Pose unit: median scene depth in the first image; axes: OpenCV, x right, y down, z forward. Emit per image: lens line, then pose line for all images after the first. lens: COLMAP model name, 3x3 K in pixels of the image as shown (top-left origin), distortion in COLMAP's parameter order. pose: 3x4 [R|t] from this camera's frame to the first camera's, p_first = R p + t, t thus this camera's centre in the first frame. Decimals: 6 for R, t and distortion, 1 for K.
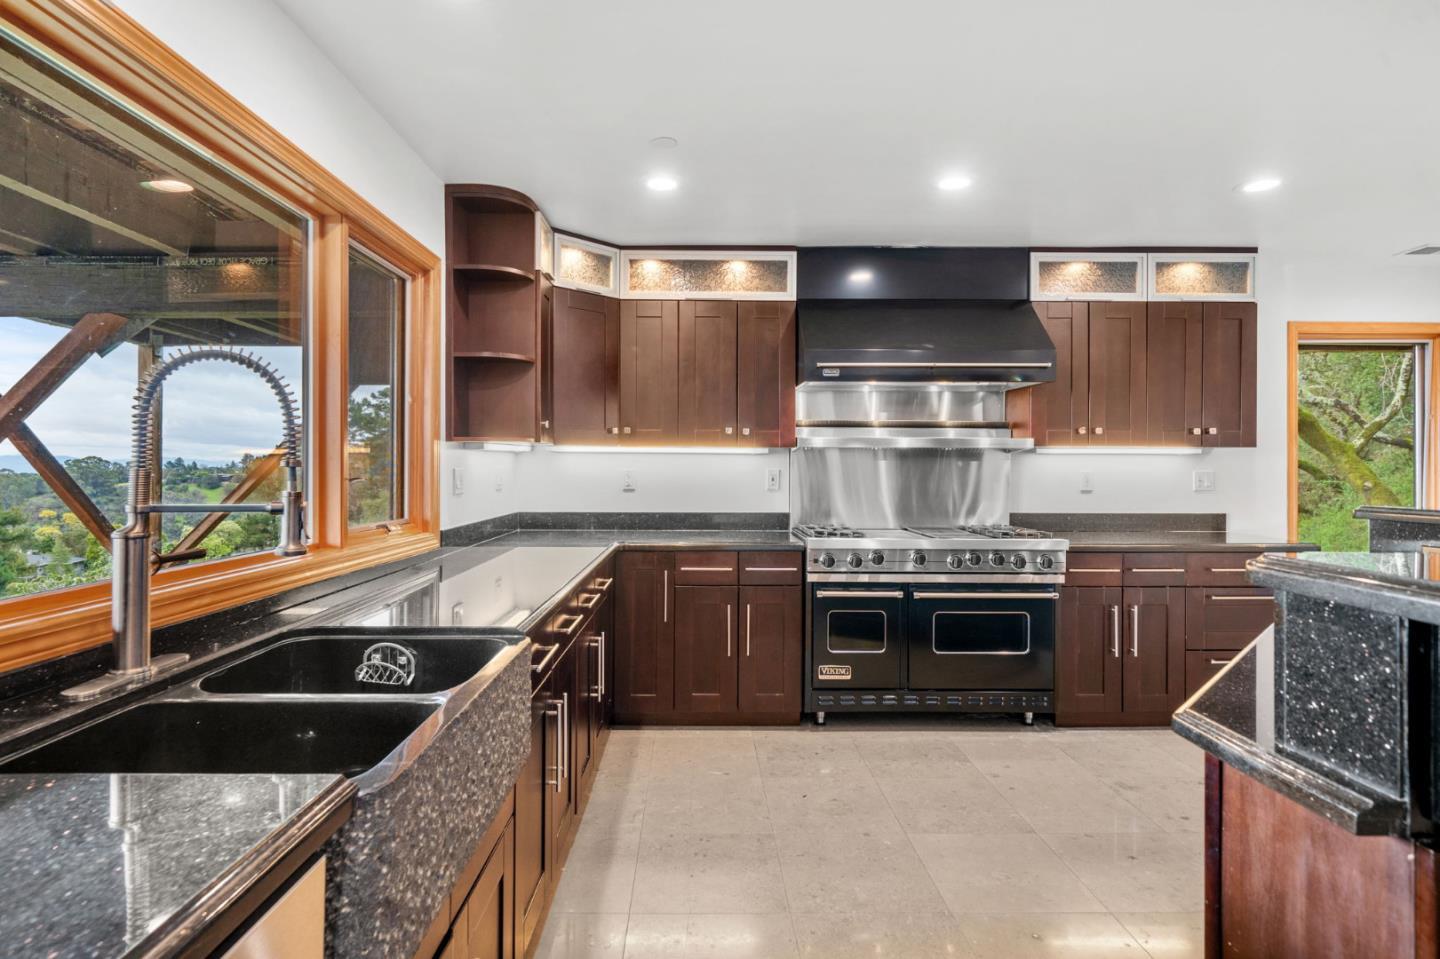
lens RADIAL K [[781.2, 0, 752.0], [0, 781.2, 457.5], [0, 0, 1]] dist [0.013446, 0.000867]
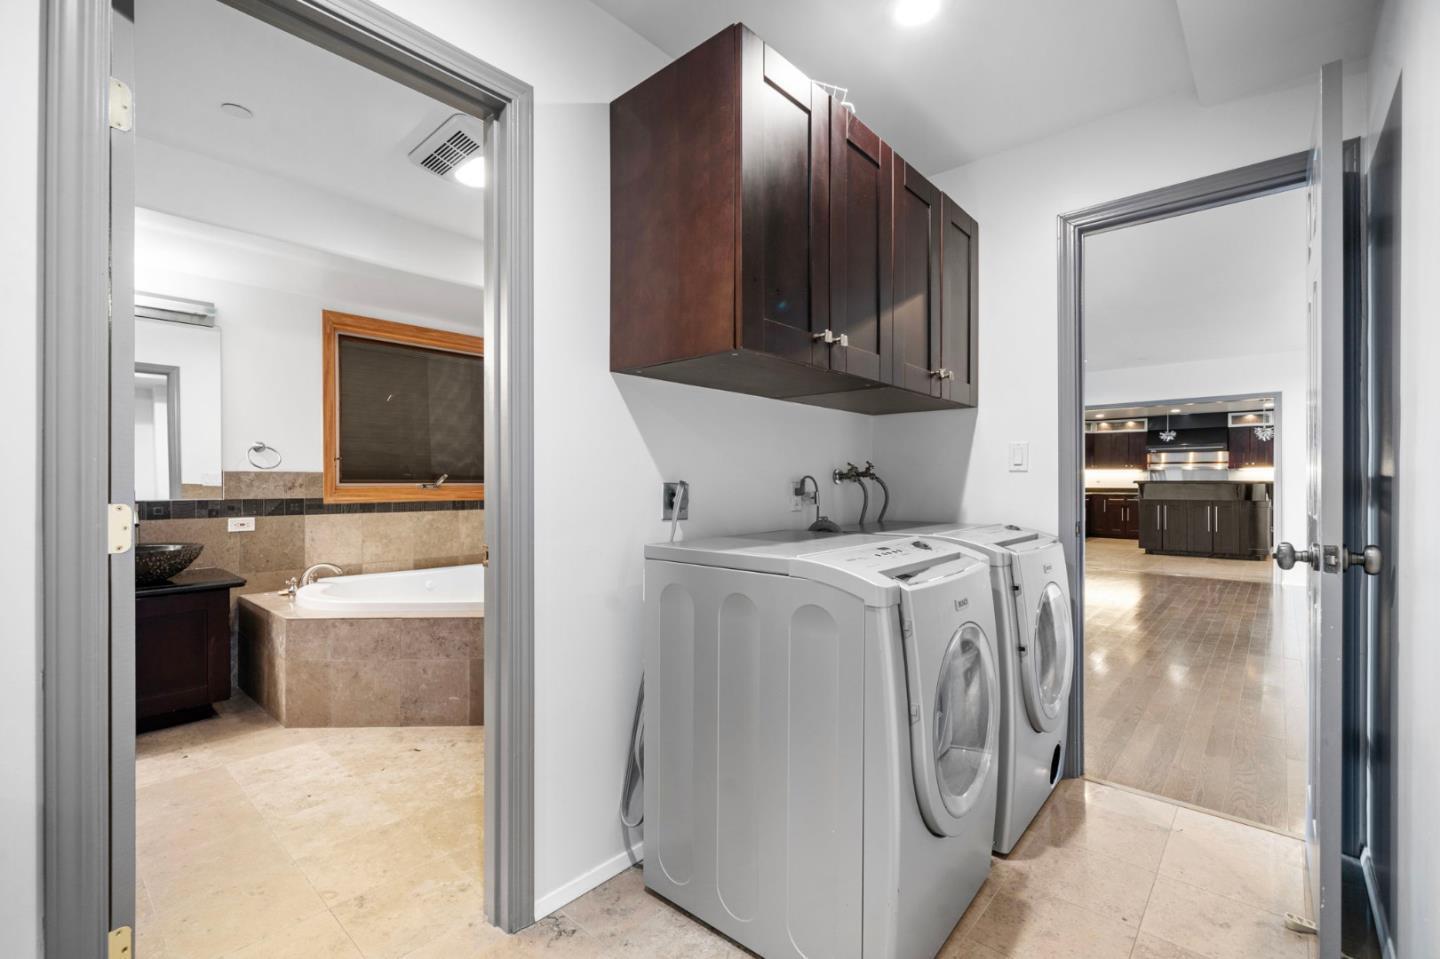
lens RADIAL K [[618.5, 0, 722.7], [0, 618.5, 480.2], [0, 0, 1]] dist [0.005350, 0.000228]
pose [[0.713131, 0.000220, -0.701031, 0.699990], [0.003179, 0.999989, 0.003548, 0.018626], [0.701024, -0.004759, 0.713122, -2.600407]]
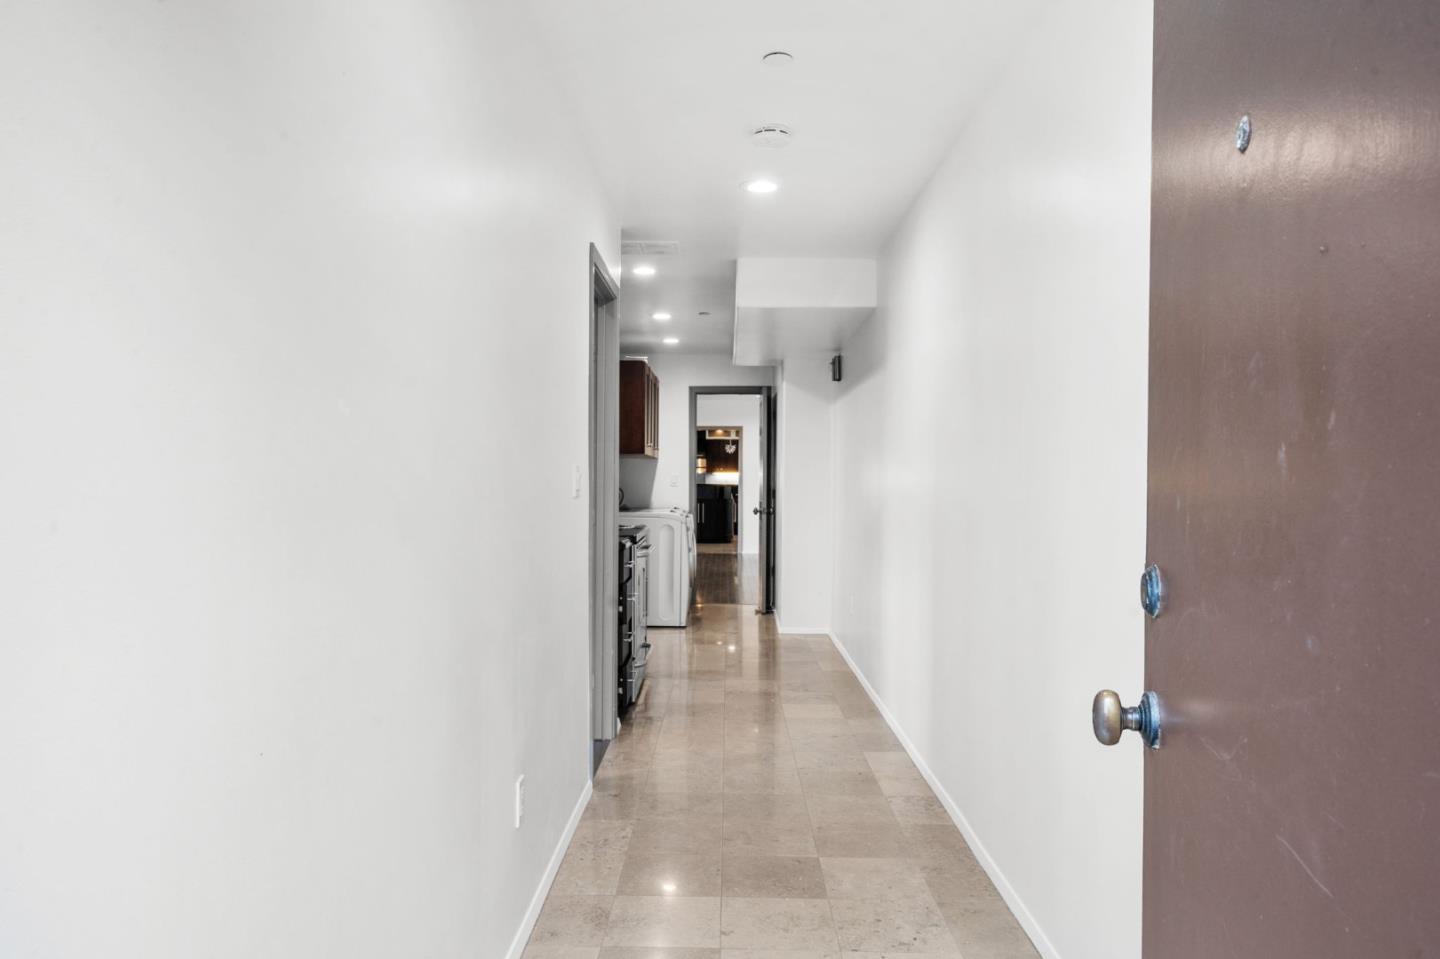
lens RADIAL K [[1000.9, 0, 719.6], [0, 1000.9, 475.7], [0, 0, 1]] dist [0.010895, 0.002039]
pose [[0.998745, 0.001068, -0.050069, 0.712327], [-0.000869, 0.999992, 0.003999, -0.024080], [0.050073, -0.003950, 0.998738, -4.501953]]
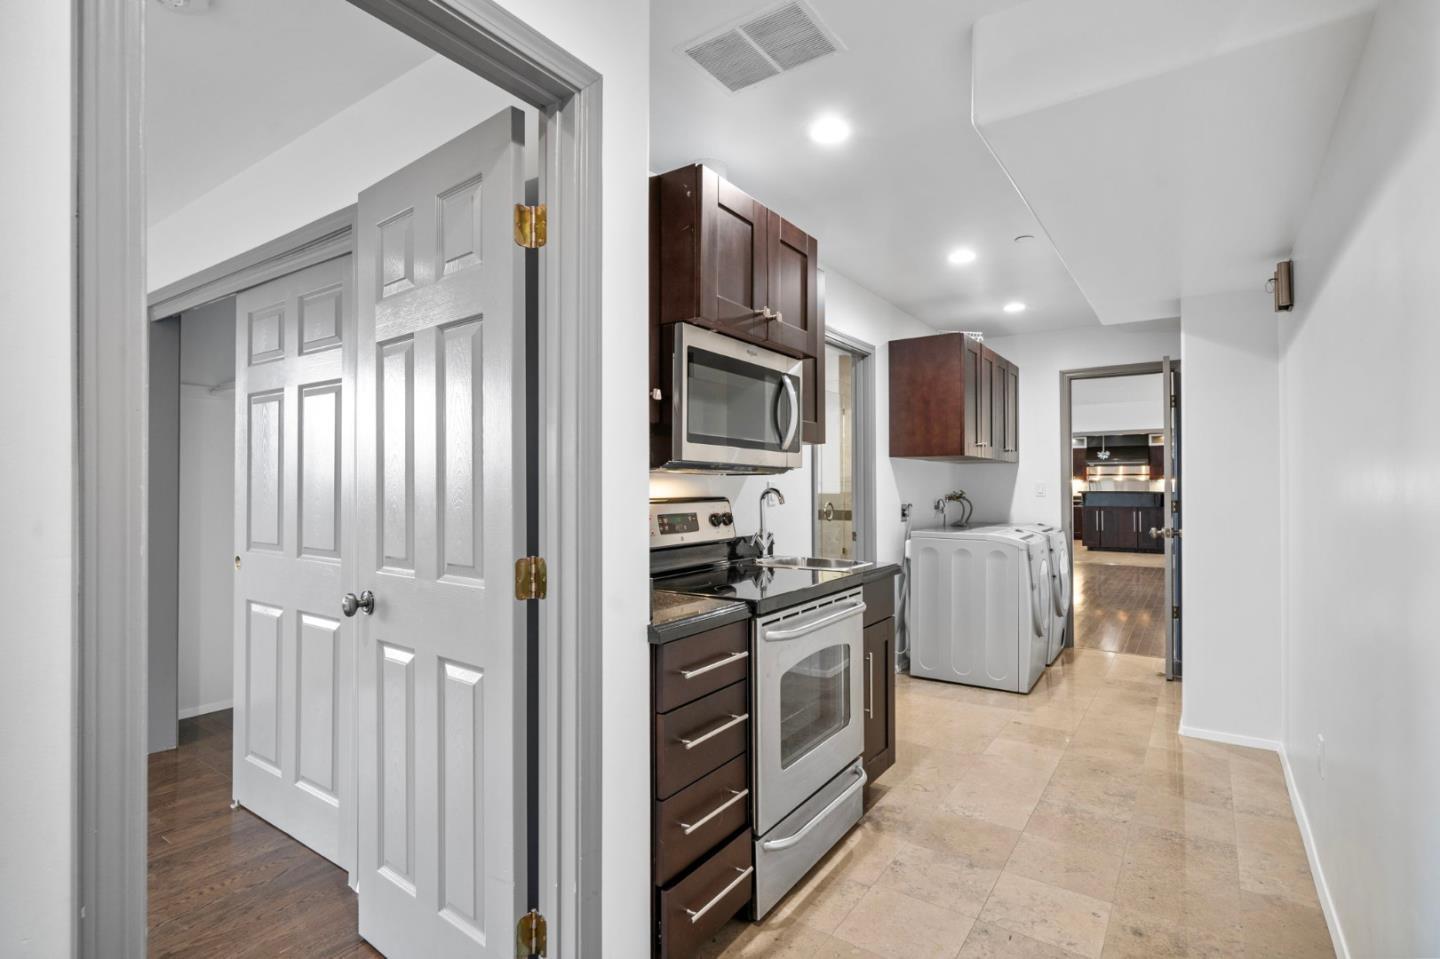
lens RADIAL K [[695.5, 0, 709.2], [0, 695.5, 469.8], [0, 0, 1]] dist [0.003834, -0.000410]
pose [[0.787217, -0.011091, -0.616576, 0.817324], [0.002584, 0.999889, -0.014687, -0.023524], [0.616671, 0.009968, 0.787158, -3.487058]]
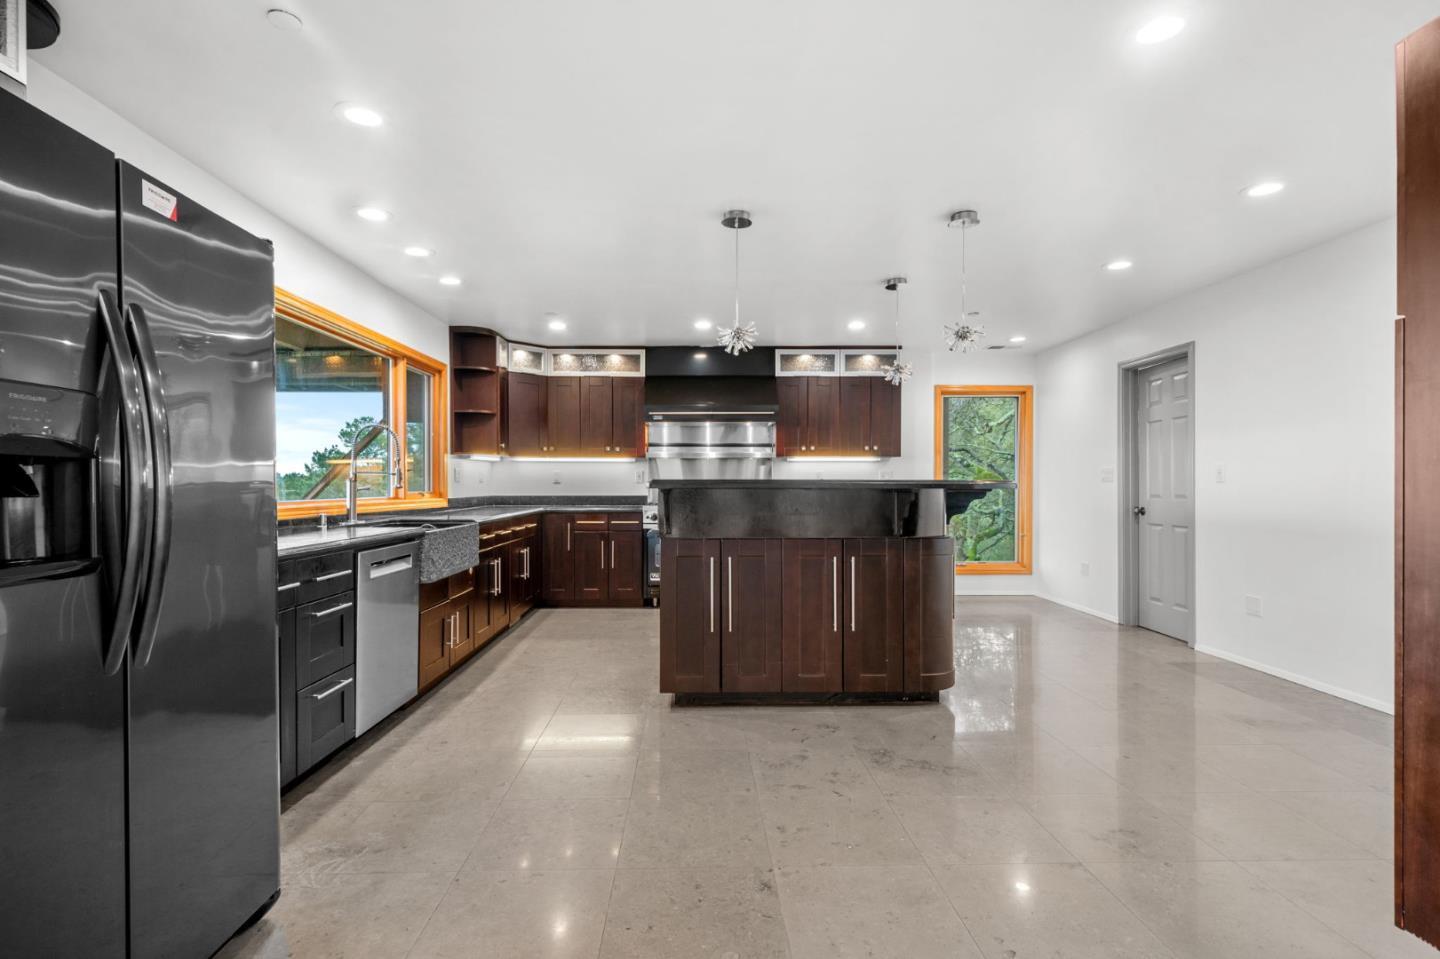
lens RADIAL K [[695.5, 0, 738.6], [0, 695.5, 483.5], [0, 0, 1]] dist [0.003834, -0.000410]
pose [[0.999943, -0.004796, 0.009561, 0.258024], [0.004665, 0.999896, 0.013656, 0.025695], [-0.009626, -0.013611, 0.999861, -0.620436]]
